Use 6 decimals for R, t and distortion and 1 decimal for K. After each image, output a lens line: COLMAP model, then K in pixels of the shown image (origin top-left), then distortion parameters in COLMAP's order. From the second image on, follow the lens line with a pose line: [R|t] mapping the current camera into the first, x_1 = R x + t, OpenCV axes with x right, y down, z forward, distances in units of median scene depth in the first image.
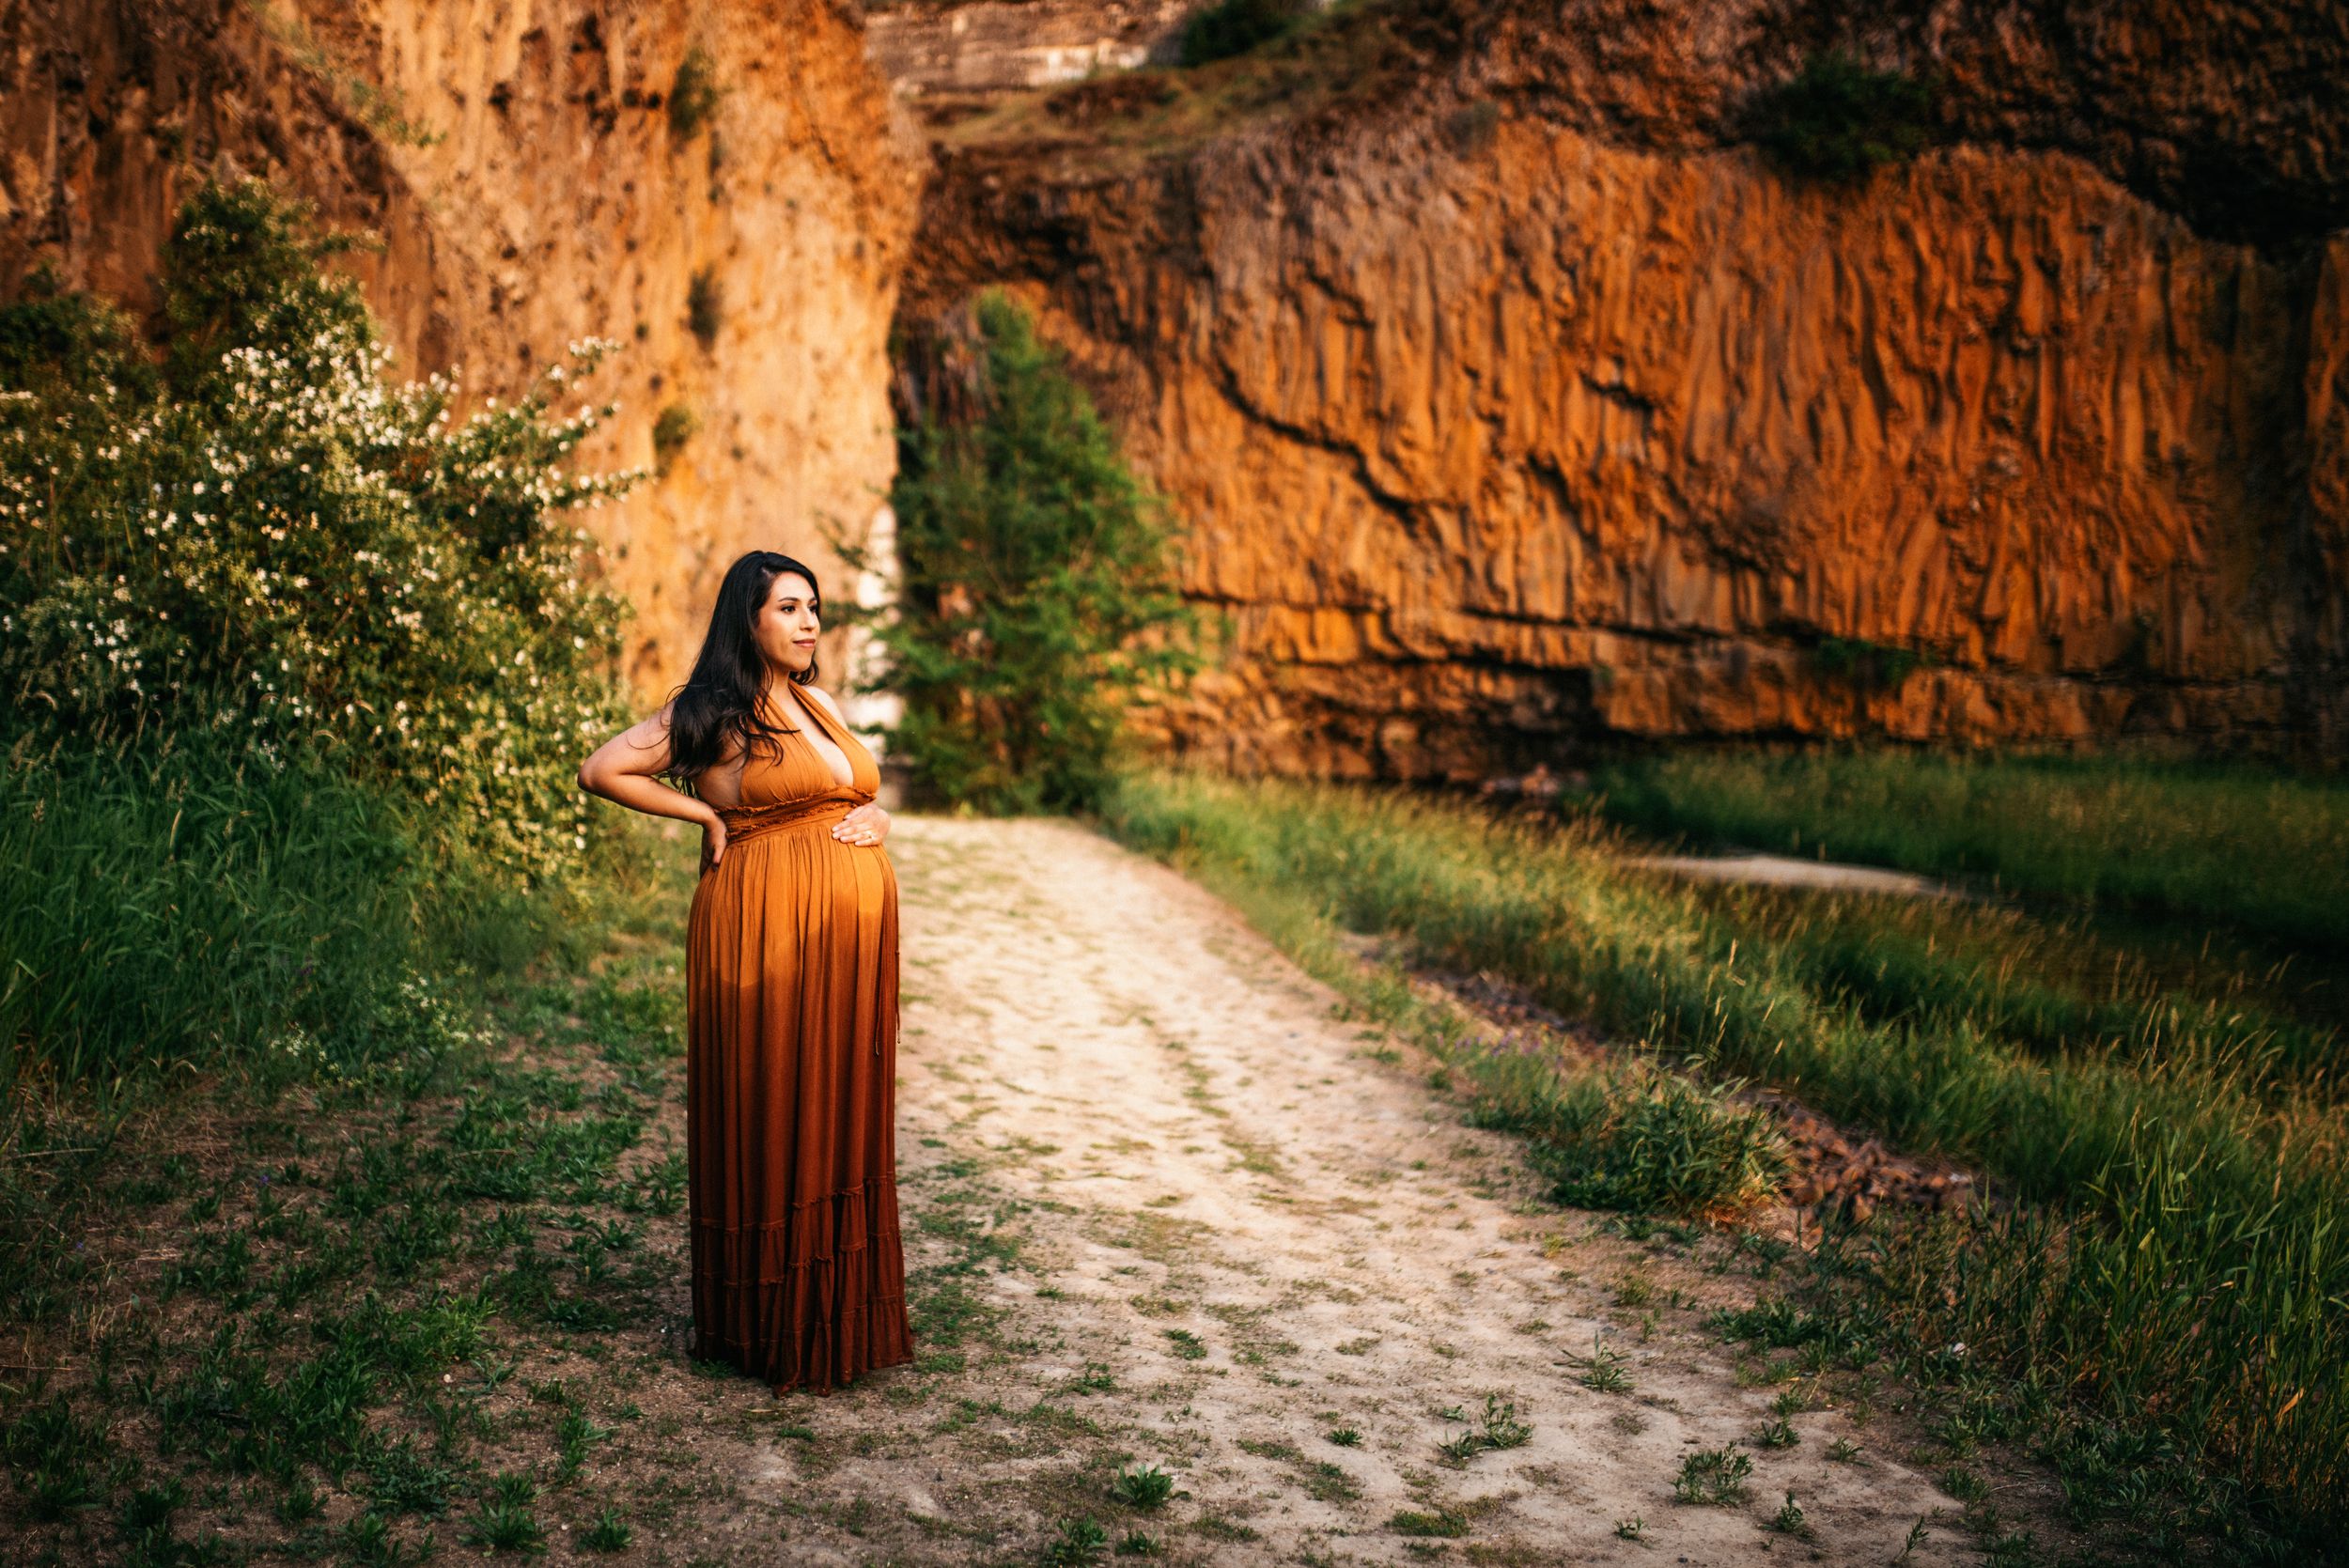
lens RADIAL K [[2369.7, 0, 1174.6], [0, 2369.7, 783.5], [0, 0, 1]] dist [-0.002983, 0.000000]
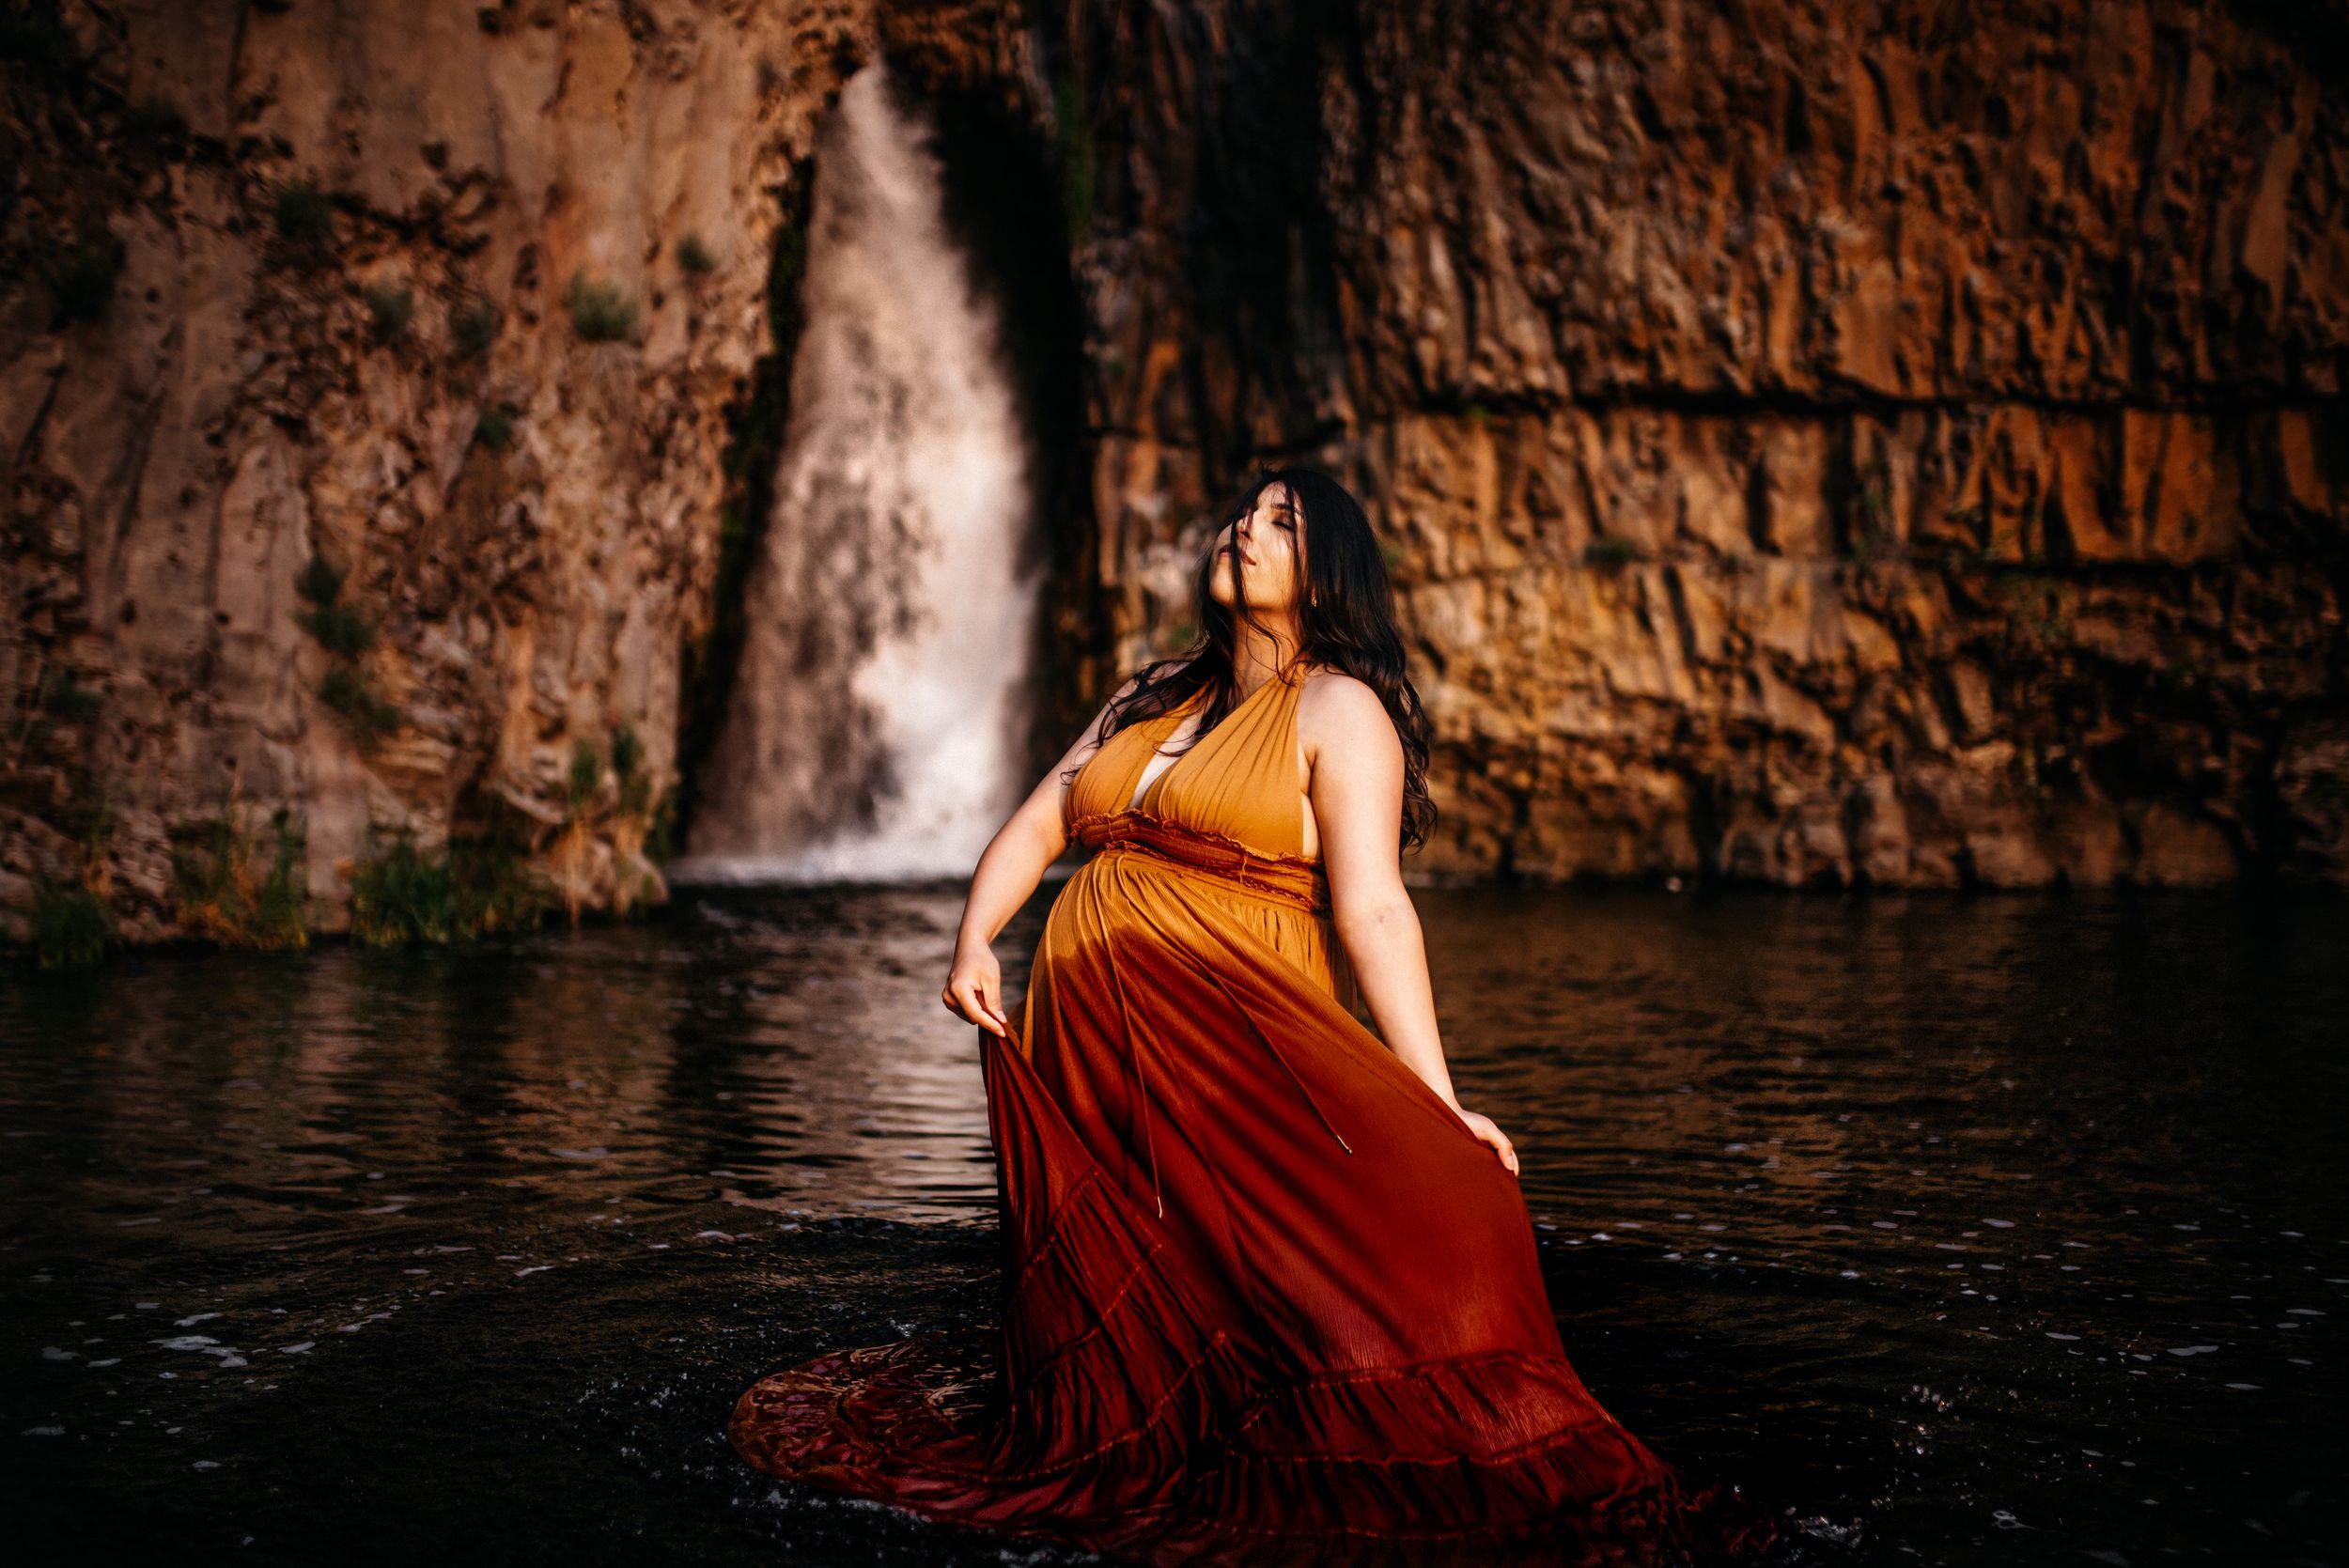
lens RADIAL K [[2369.7, 0, 1174.9], [0, 2369.7, 787.8], [0, 0, 1]] dist [-0.002983, 0.000000]
pose [[0.992924, -0.029353, -0.115064, -0.040960], [0.023550, 0.998397, -0.051476, -0.002616], [0.116390, 0.048402, 0.992023, 0.630160]]
